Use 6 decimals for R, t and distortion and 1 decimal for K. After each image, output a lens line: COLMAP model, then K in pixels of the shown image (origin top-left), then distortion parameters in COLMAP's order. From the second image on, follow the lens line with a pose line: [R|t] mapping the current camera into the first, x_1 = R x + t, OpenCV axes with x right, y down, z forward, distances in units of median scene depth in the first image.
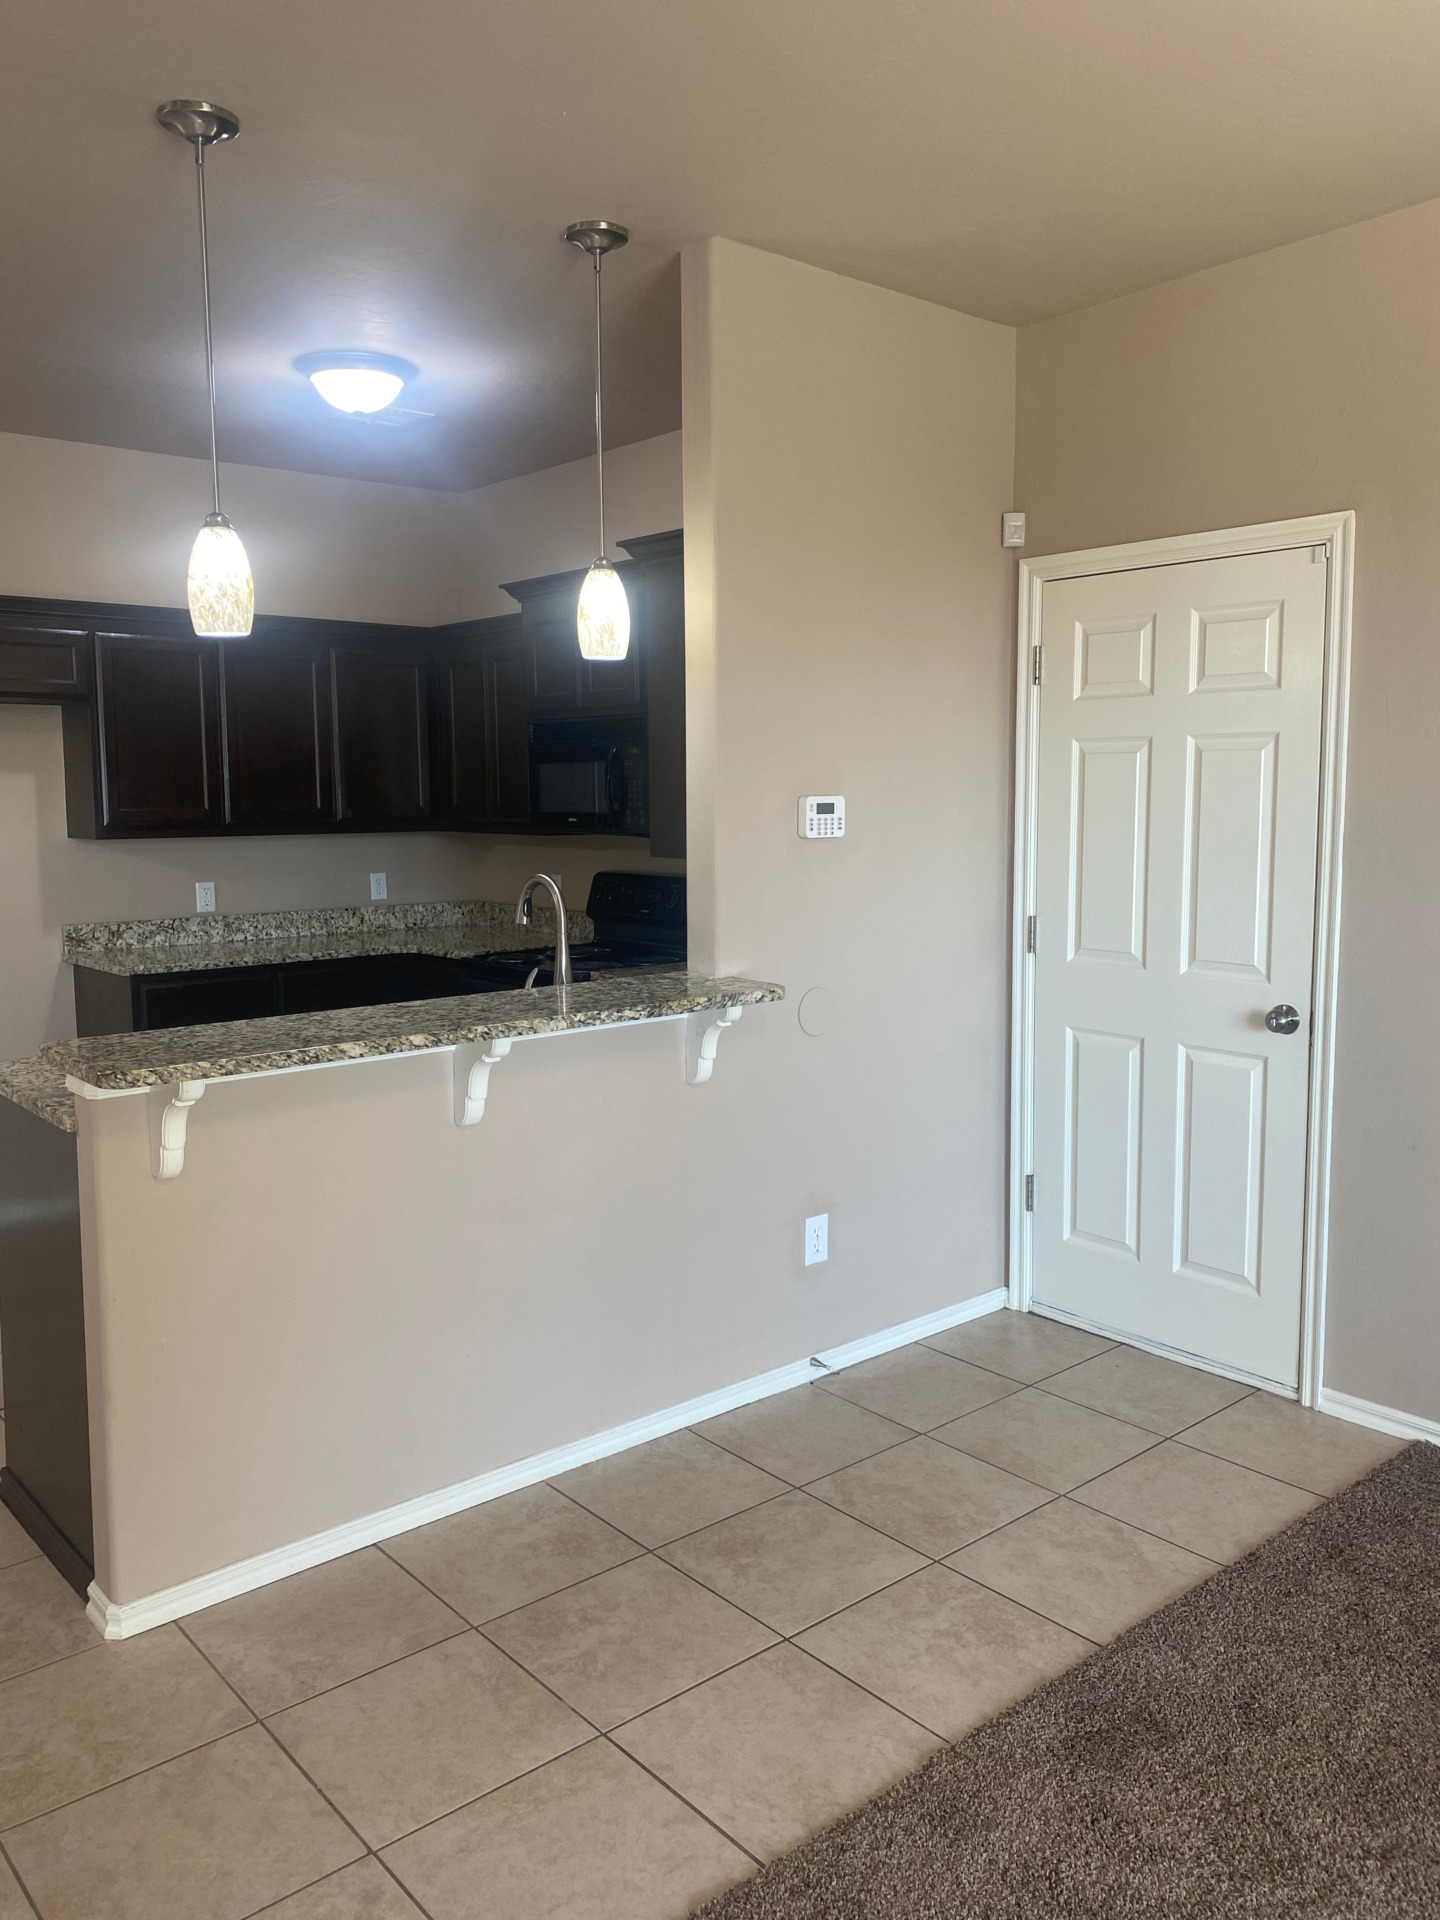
lens RADIAL K [[1455.5, 0, 720.0], [0, 1455.5, 960.0], [0, 0, 1]] dist [0.004898, 0.001781]
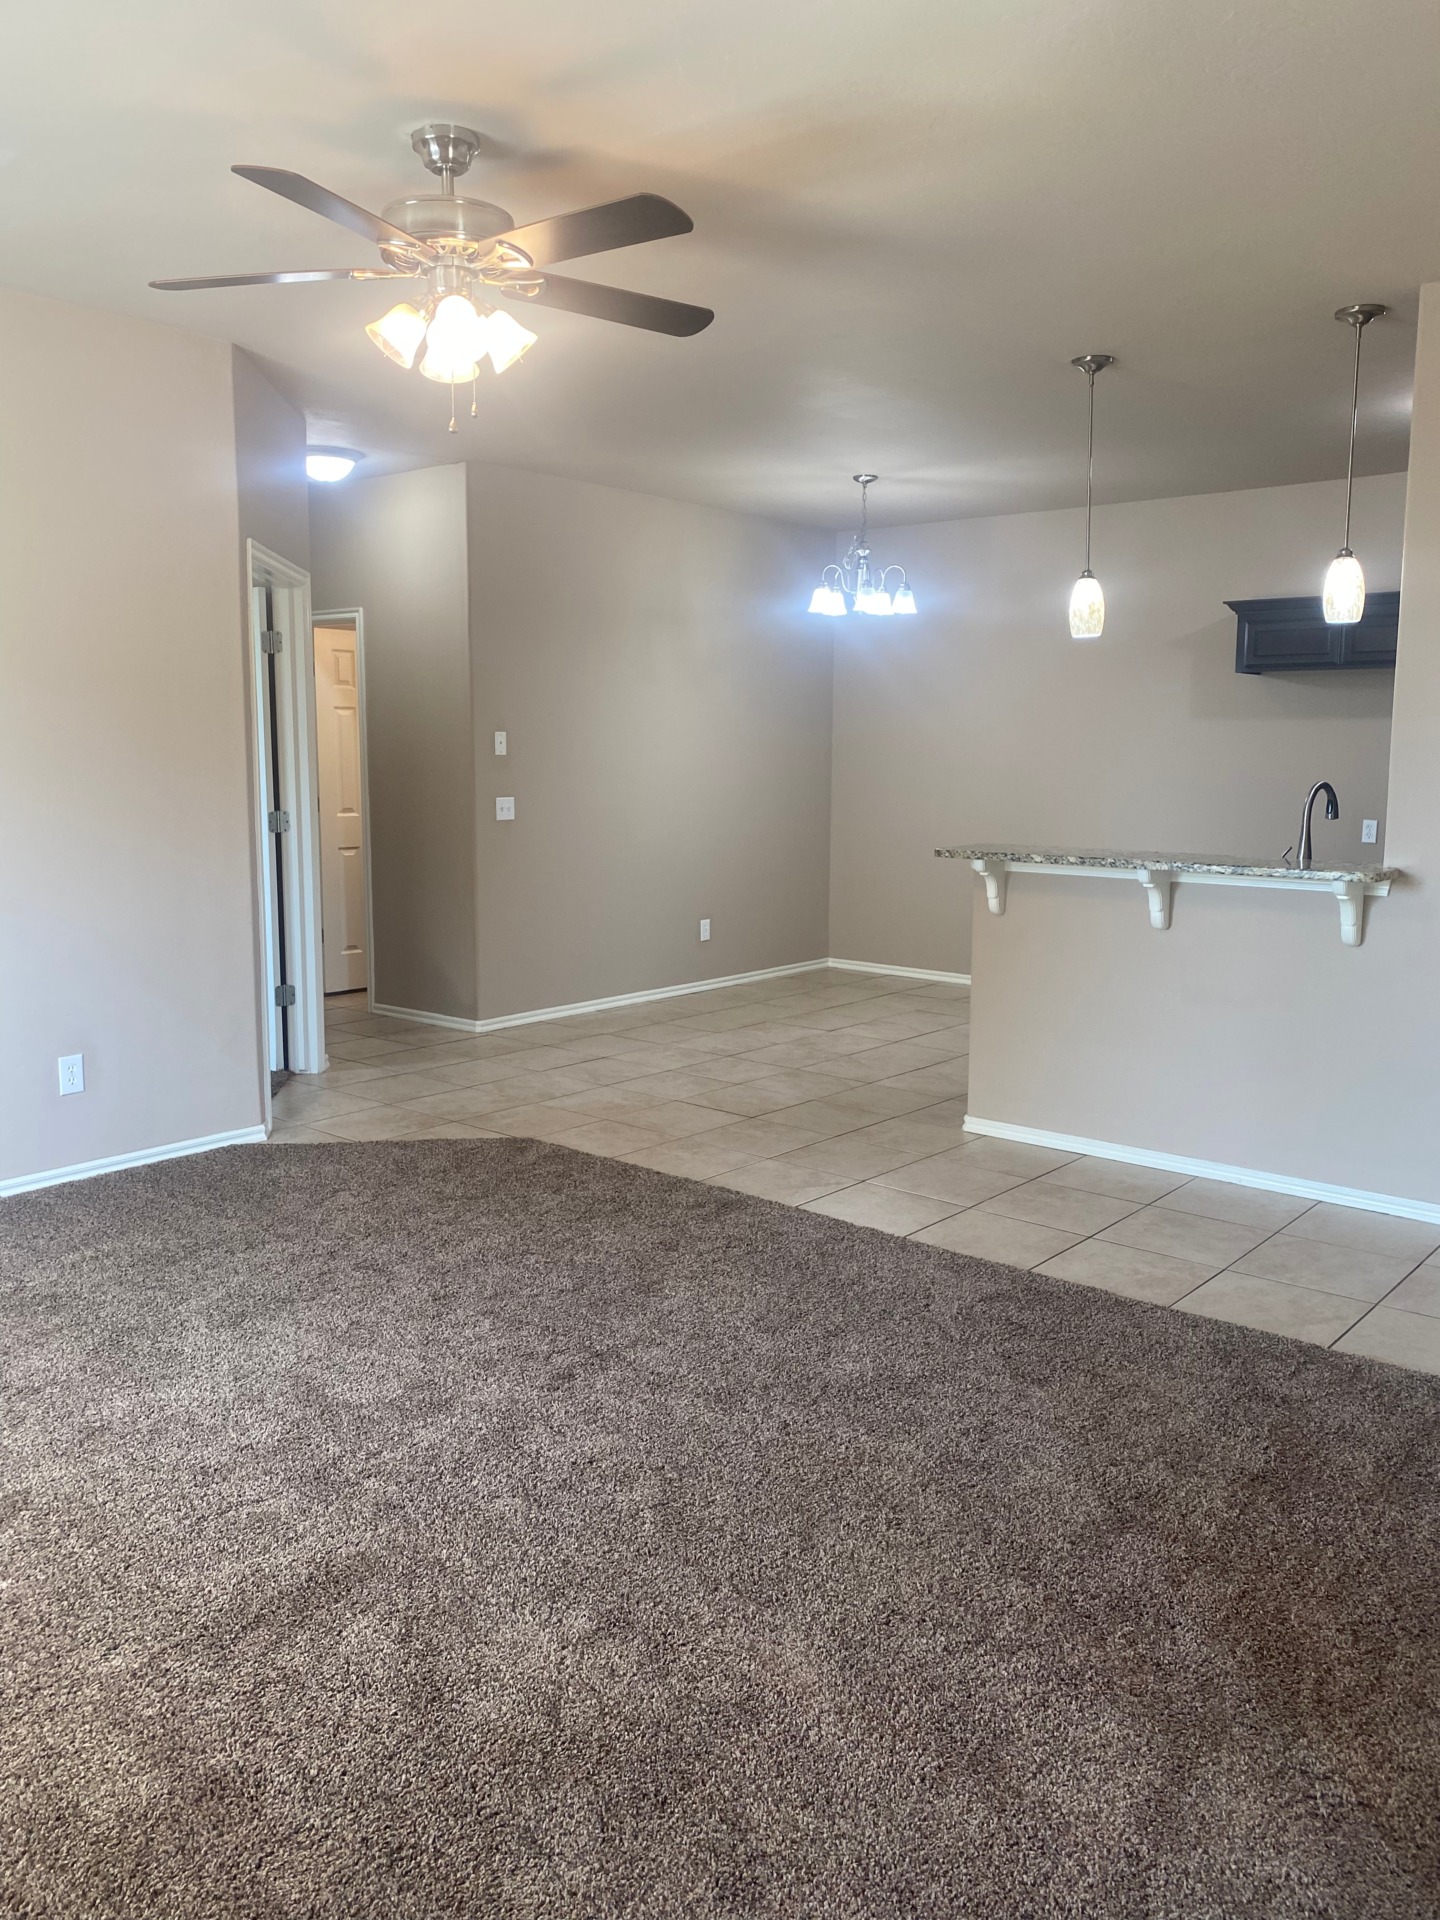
lens RADIAL K [[1455.5, 0, 720.0], [0, 1455.5, 960.0], [0, 0, 1]] dist [0.004898, 0.001781]
pose [[0.153081, 0.147744, -0.977107, 5.822521], [-0.120841, 0.984139, 0.129876, -0.016075], [0.980797, 0.098193, 0.168507, 1.069160]]
